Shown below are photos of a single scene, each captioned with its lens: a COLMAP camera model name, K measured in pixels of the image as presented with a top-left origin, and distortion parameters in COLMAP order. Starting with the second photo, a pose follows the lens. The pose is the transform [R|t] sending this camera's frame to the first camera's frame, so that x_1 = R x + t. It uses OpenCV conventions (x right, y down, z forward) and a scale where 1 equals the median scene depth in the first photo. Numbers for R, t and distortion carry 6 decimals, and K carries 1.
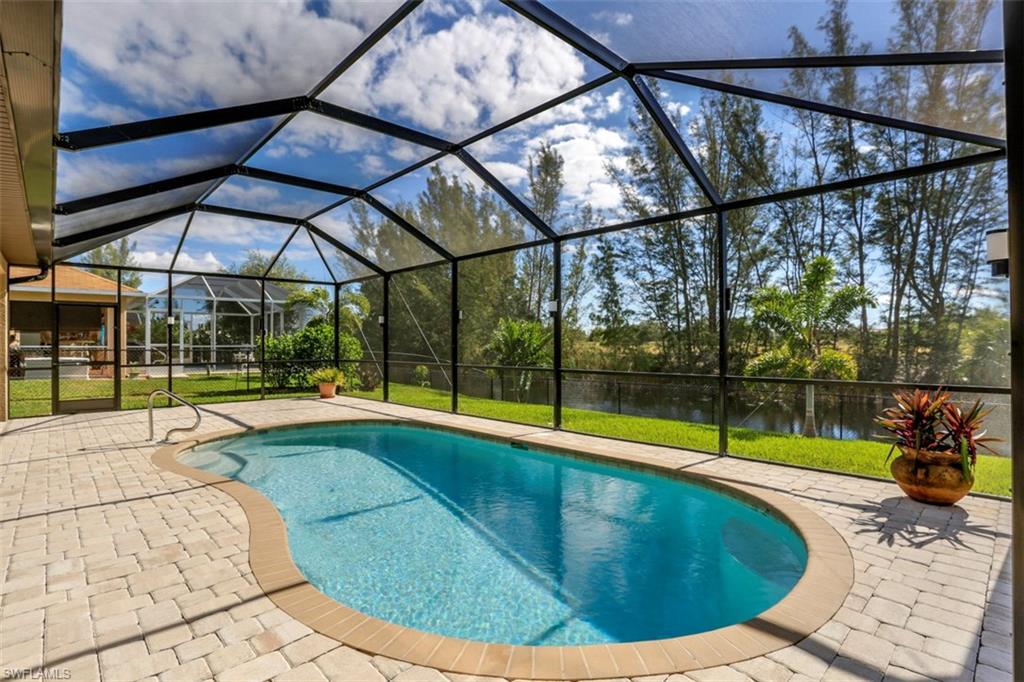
lens RADIAL K [[501.0, 0, 500.7], [0, 501.0, 339.2], [0, 0, 1]] dist [-0.079162, 0.030999]
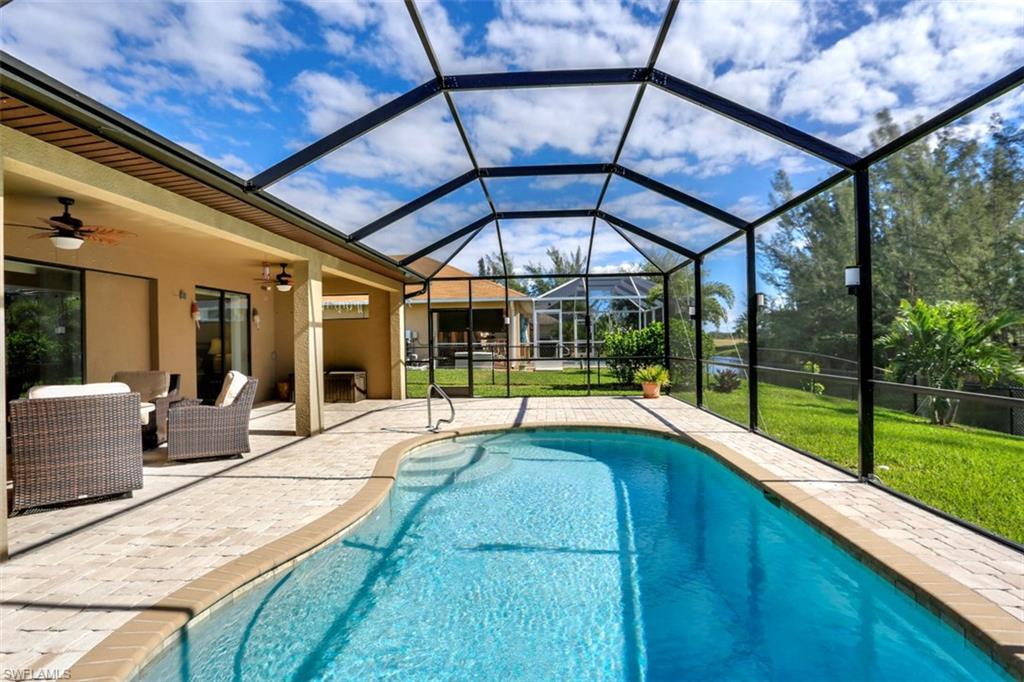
lens RADIAL K [[501.0, 0, 500.7], [0, 501.0, 339.2], [0, 0, 1]] dist [-0.079162, 0.030999]
pose [[0.690177, -0.010010, -0.723572, 0.207923], [0.019085, 0.999808, 0.004373, -0.001818], [0.723389, -0.016827, 0.690235, 0.251267]]
